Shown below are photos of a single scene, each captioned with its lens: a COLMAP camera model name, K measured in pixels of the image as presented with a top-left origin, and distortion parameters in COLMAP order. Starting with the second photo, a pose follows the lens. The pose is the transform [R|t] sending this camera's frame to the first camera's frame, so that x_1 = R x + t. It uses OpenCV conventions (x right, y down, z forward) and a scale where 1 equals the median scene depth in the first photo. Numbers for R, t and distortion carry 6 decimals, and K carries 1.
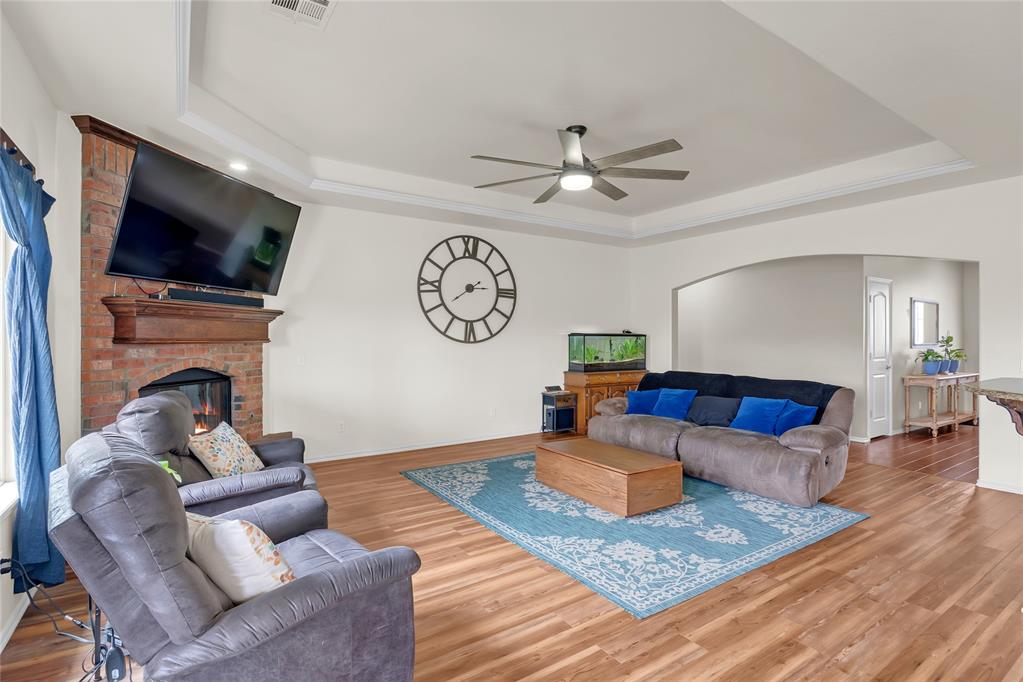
lens RADIAL K [[480.3, 0, 499.6], [0, 480.3, 338.0], [0, 0, 1]] dist [-0.006610, -0.000717]
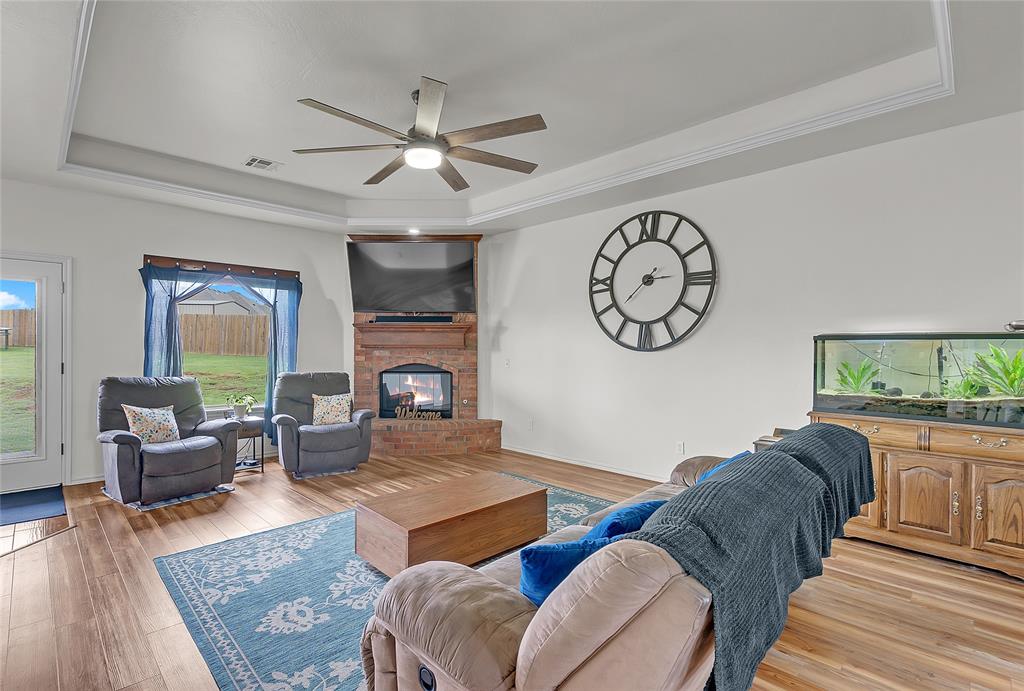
lens RADIAL K [[485.5, 0, 504.4], [0, 485.5, 350.0], [0, 0, 1]] dist [-0.013666, -0.000495]
pose [[0.214735, 0.006988, -0.976647, 0.687162], [-0.001457, 0.999976, 0.006835, 0.004062], [0.976671, -0.000045, 0.214740, 0.641520]]
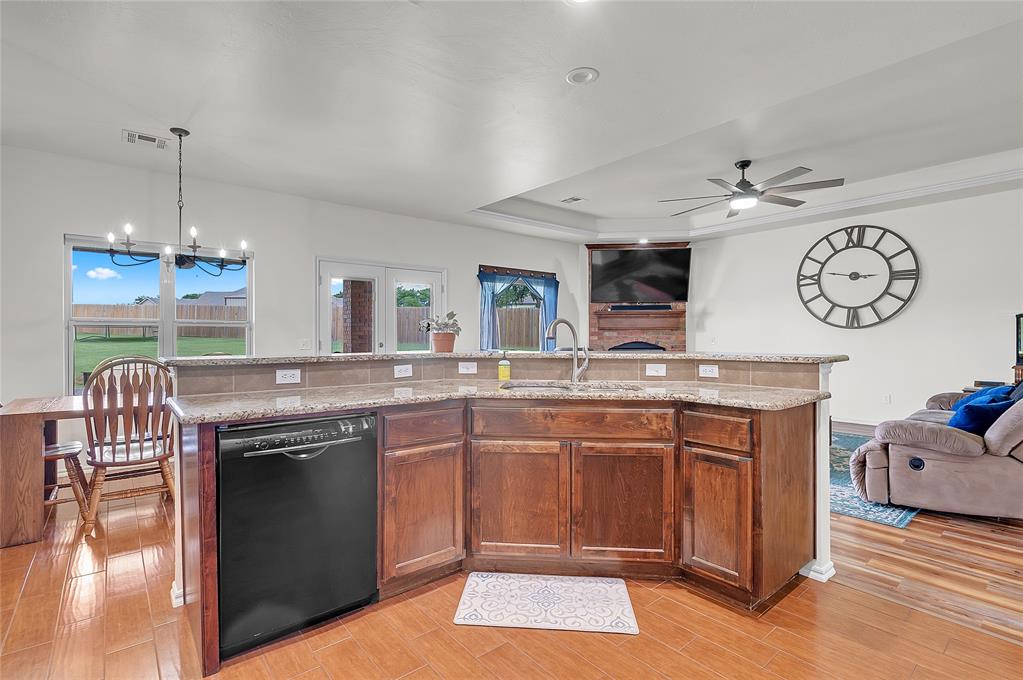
lens RADIAL K [[480.3, 0, 508.9], [0, 480.3, 334.4], [0, 0, 1]] dist [-0.006610, -0.000717]
pose [[0.122322, -0.002457, -0.992487, 0.927365], [0.006732, 0.999976, -0.001646, 0.020860], [0.992468, -0.006481, 0.122336, 0.133668]]
